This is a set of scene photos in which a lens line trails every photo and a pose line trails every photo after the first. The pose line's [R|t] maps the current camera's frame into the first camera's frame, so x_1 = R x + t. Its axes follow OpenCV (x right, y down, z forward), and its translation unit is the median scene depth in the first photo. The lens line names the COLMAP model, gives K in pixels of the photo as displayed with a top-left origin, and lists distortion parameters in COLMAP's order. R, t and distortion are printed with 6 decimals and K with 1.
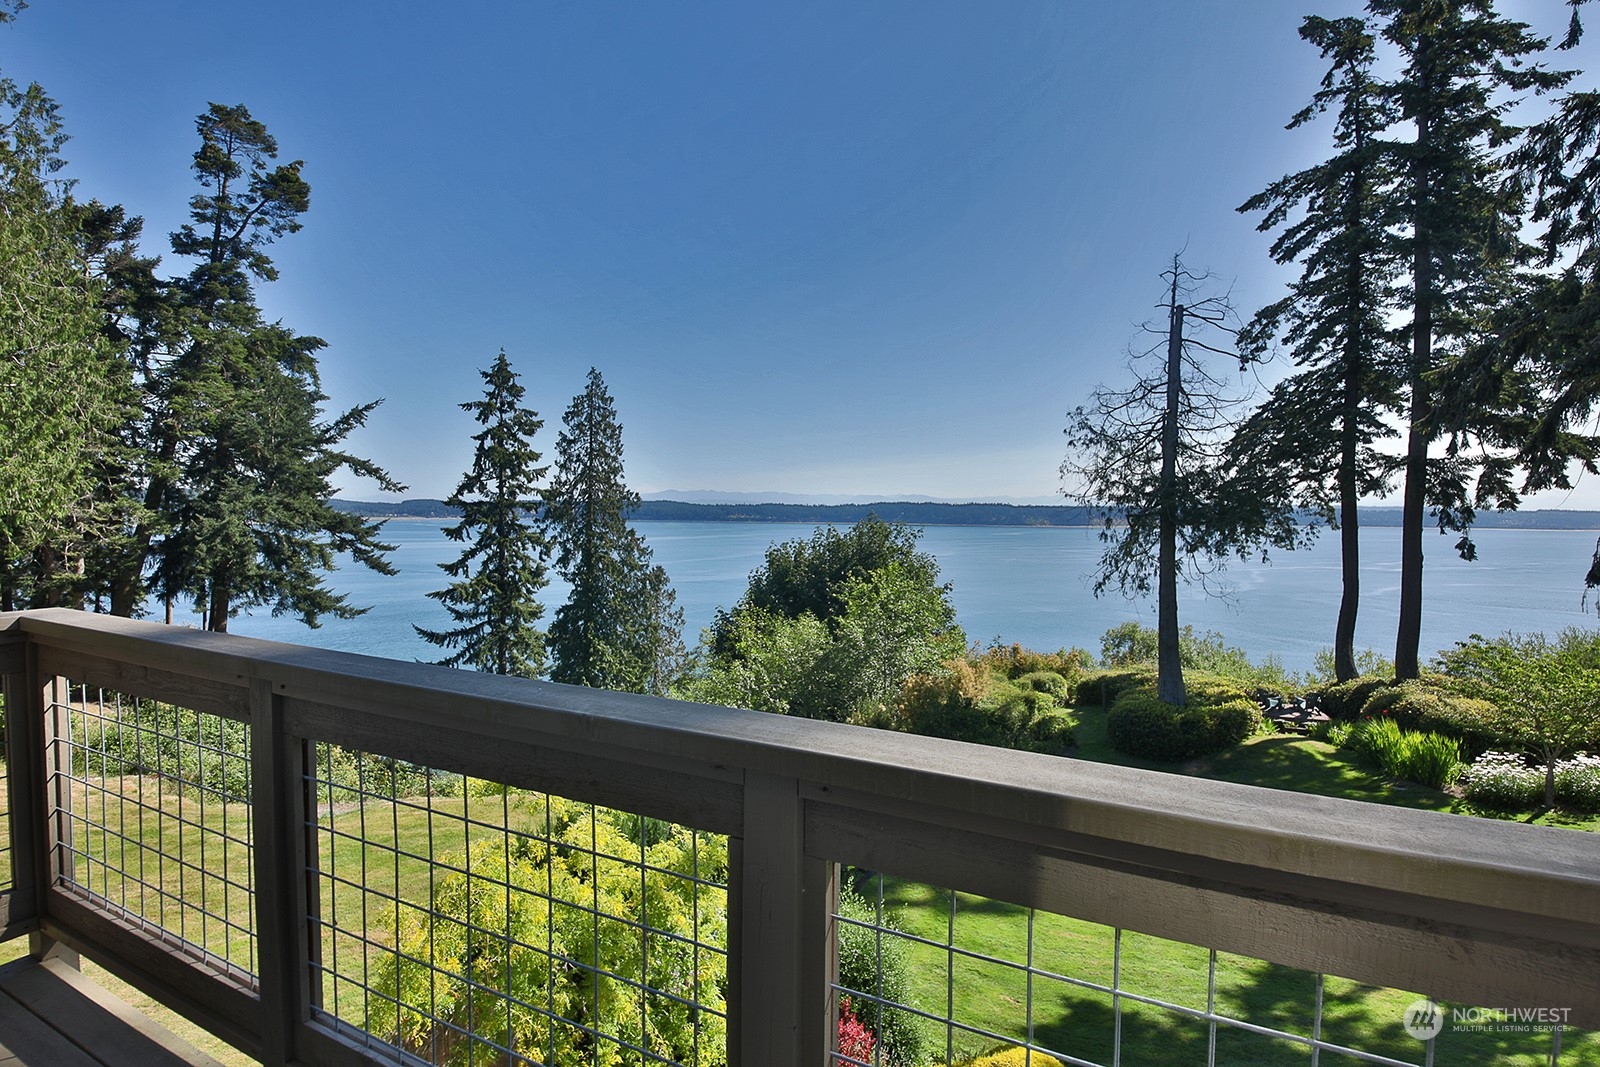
lens RADIAL K [[754.9, 0, 791.9], [0, 754.9, 534.9], [0, 0, 1]] dist [0.024801, -0.034112]
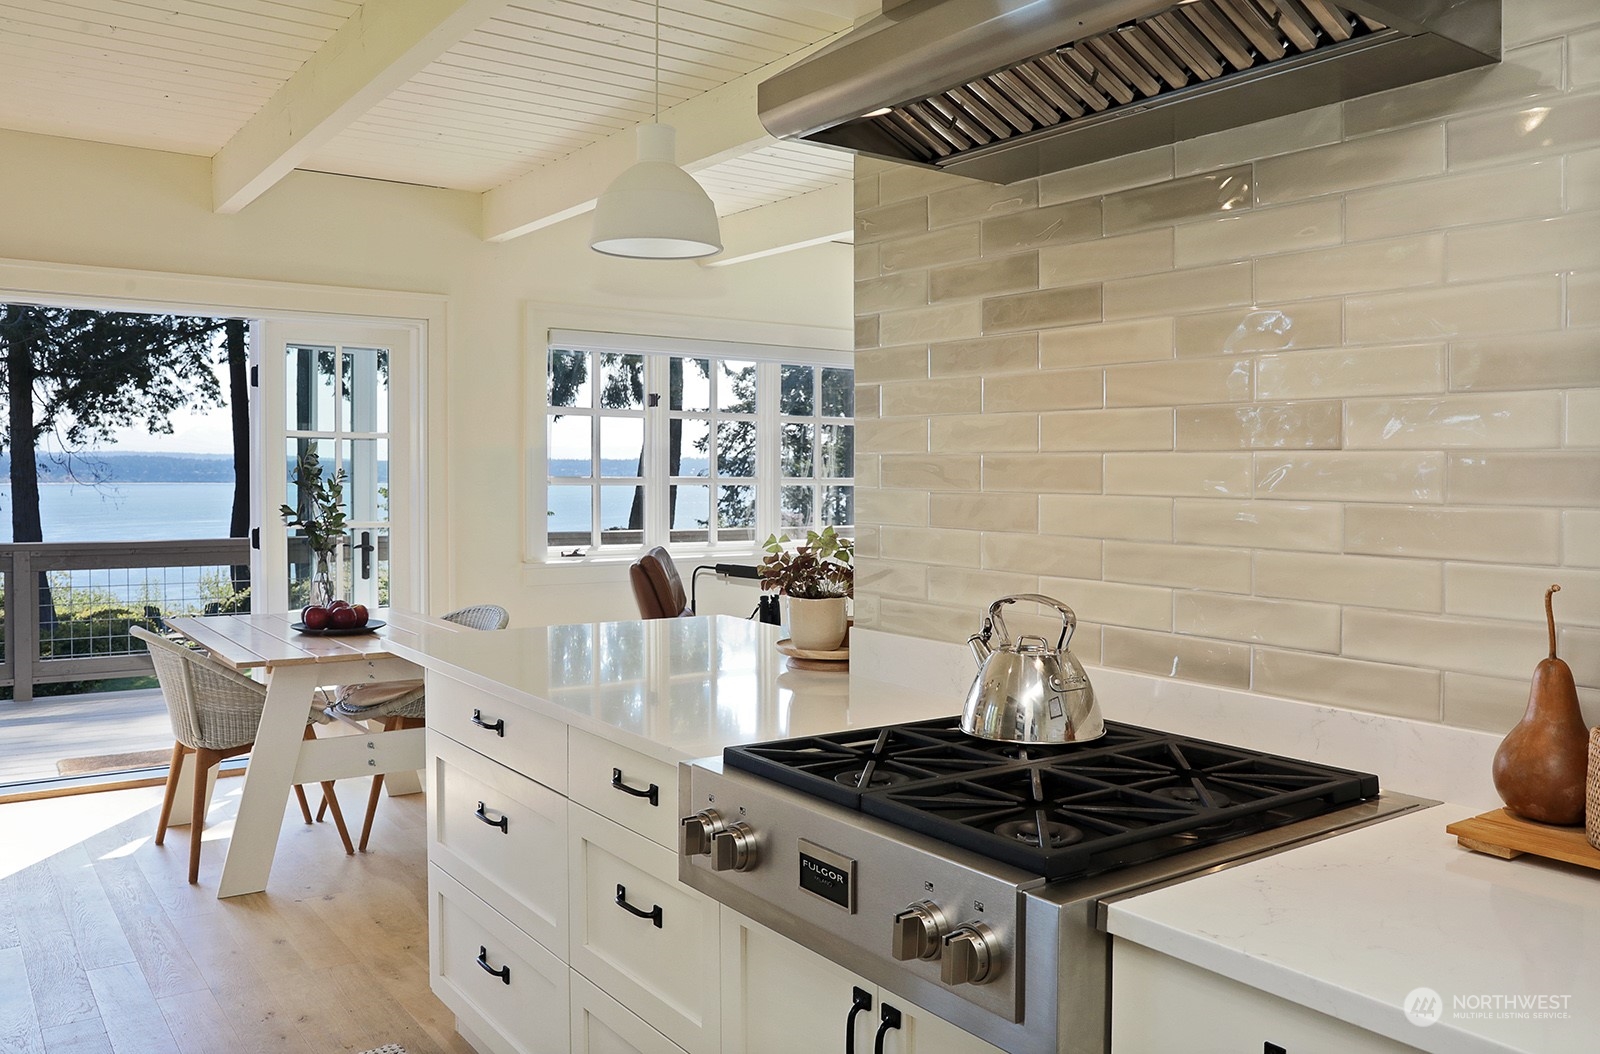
lens RADIAL K [[1297.0, 0, 794.7], [0, 1297.0, 487.8], [0, 0, 1]] dist [-0.066618, 0.077464]
pose [[0.463670, -0.014621, 0.885887, -0.187401], [0.028722, 0.999586, 0.001464, 0.099533], [-0.885542, 0.024766, 0.463899, -0.132321]]
